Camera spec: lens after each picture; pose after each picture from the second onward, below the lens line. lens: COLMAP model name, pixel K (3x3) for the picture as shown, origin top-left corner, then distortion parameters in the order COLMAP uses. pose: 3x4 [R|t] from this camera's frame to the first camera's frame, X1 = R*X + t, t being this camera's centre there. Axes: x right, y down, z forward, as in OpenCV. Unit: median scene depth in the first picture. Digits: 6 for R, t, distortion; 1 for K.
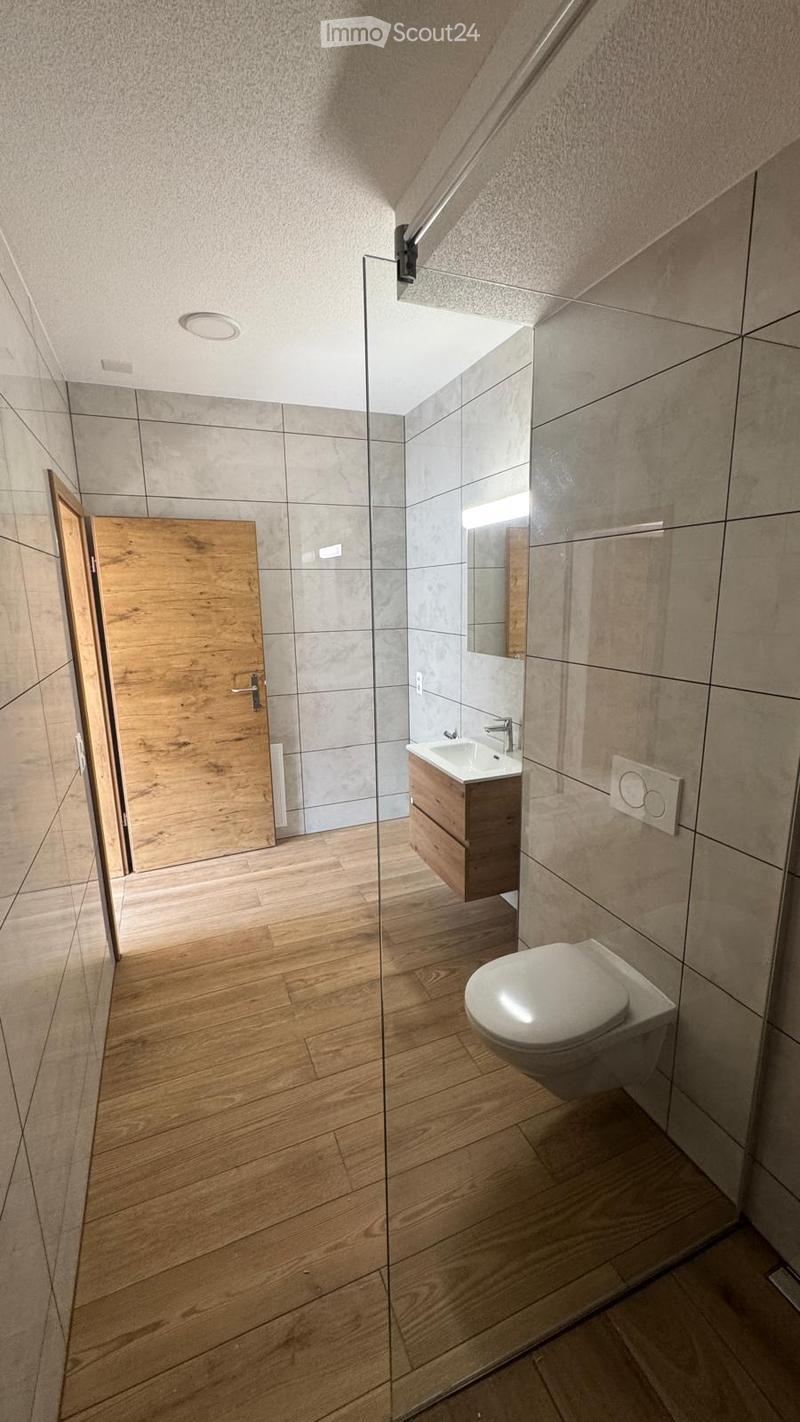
lens RADIAL K [[567.9, 0, 402.6], [0, 567.9, 712.1], [0, 0, 1]] dist [-0.000841, -0.000889]
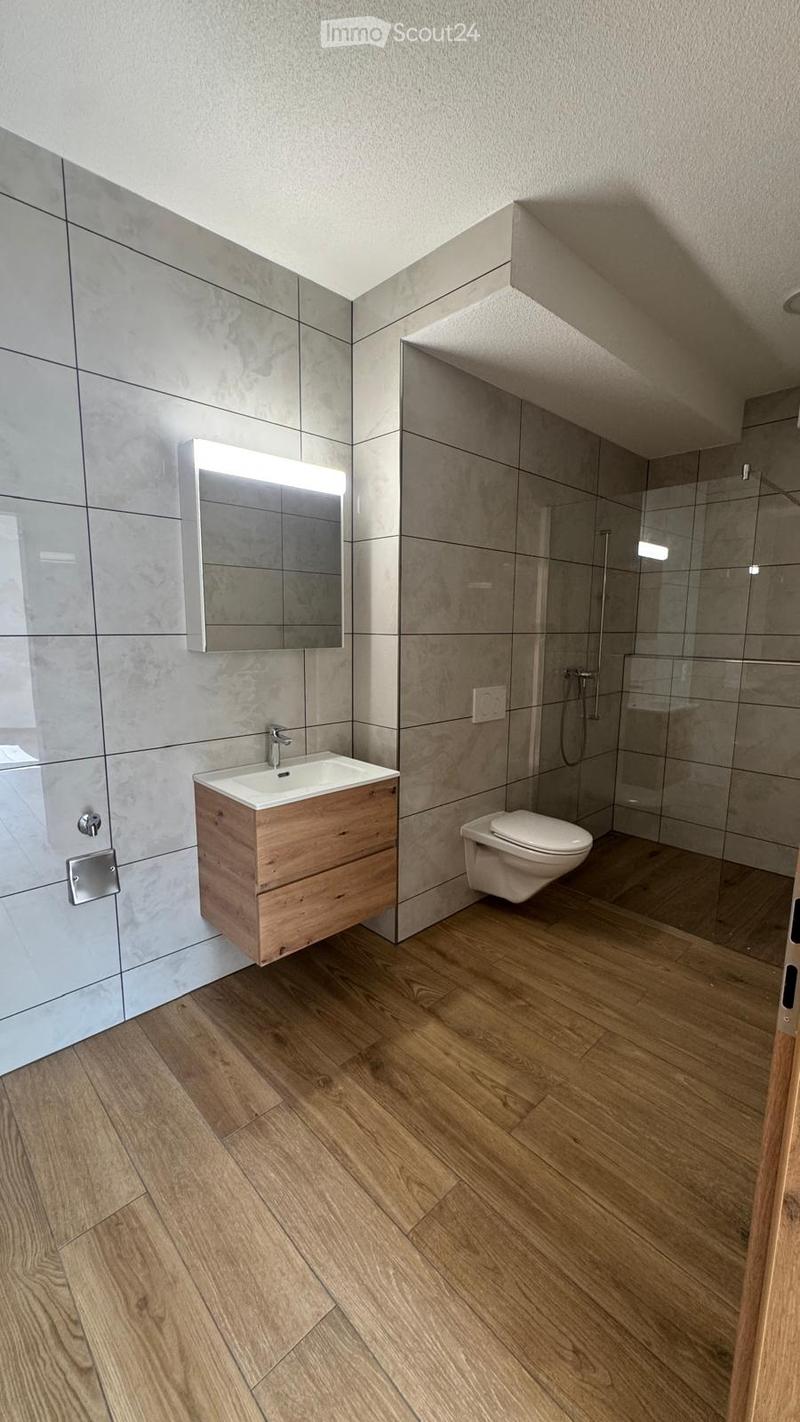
lens RADIAL K [[567.9, 0, 402.6], [0, 567.9, 712.1], [0, 0, 1]] dist [-0.000841, -0.000889]
pose [[-0.356822, -0.132566, 0.924718, -0.719319], [0.187784, 0.959496, 0.210012, -0.164128], [-0.915104, 0.248584, -0.317476, 1.219349]]
